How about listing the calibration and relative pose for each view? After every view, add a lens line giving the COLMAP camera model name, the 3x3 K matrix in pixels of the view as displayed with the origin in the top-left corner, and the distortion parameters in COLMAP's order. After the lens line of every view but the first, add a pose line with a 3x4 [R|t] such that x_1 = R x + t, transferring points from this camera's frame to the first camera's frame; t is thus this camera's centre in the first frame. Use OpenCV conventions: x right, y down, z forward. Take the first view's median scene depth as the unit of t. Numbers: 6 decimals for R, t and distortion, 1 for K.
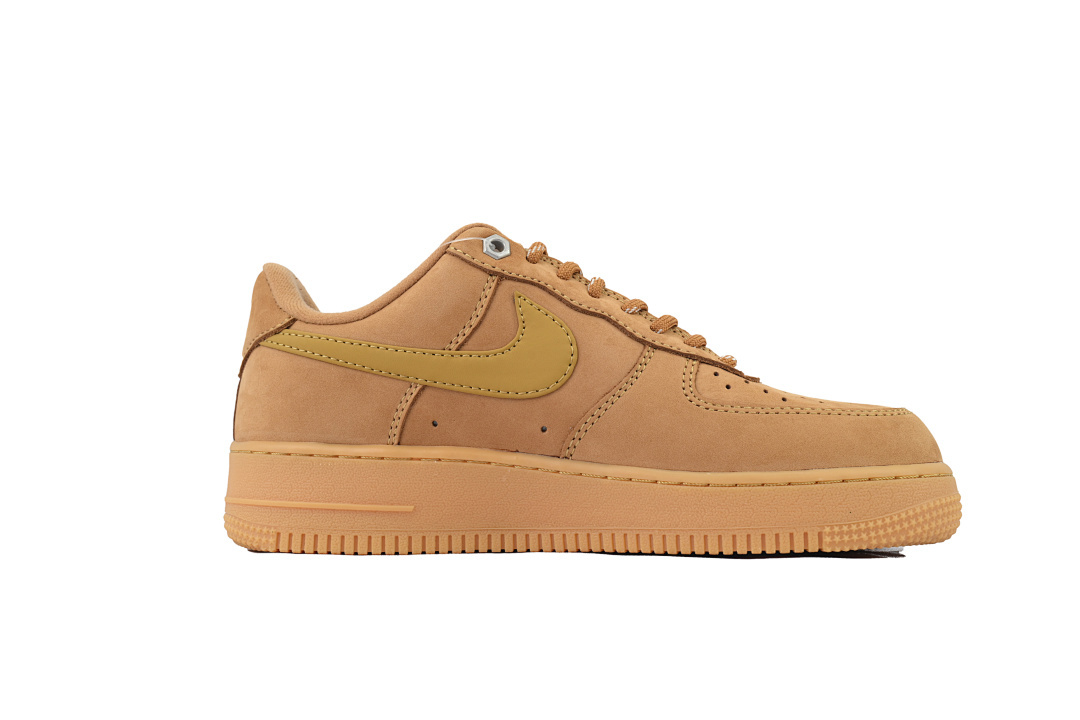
lens RADIAL K [[1029.7, 0, 540.0], [0, 1029.7, 360.0], [0, 0, 1]] dist [-0.000126, -0.000048]
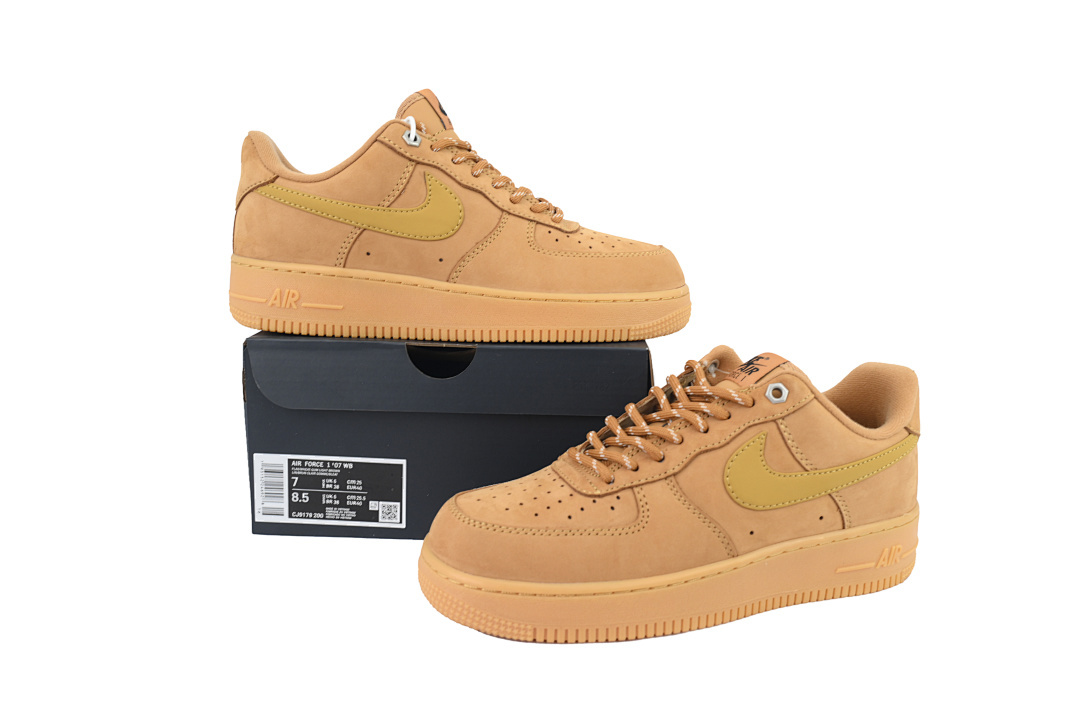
lens RADIAL K [[904.7, 0, 540.0], [0, 904.7, 360.0], [0, 0, 1]] dist [0.000017, 0.005519]
pose [[0.993802, 0.049416, 0.099574, 0.025516], [-0.065465, 0.984123, 0.164975, -0.021526], [-0.089840, -0.170471, 0.981259, -0.418259]]
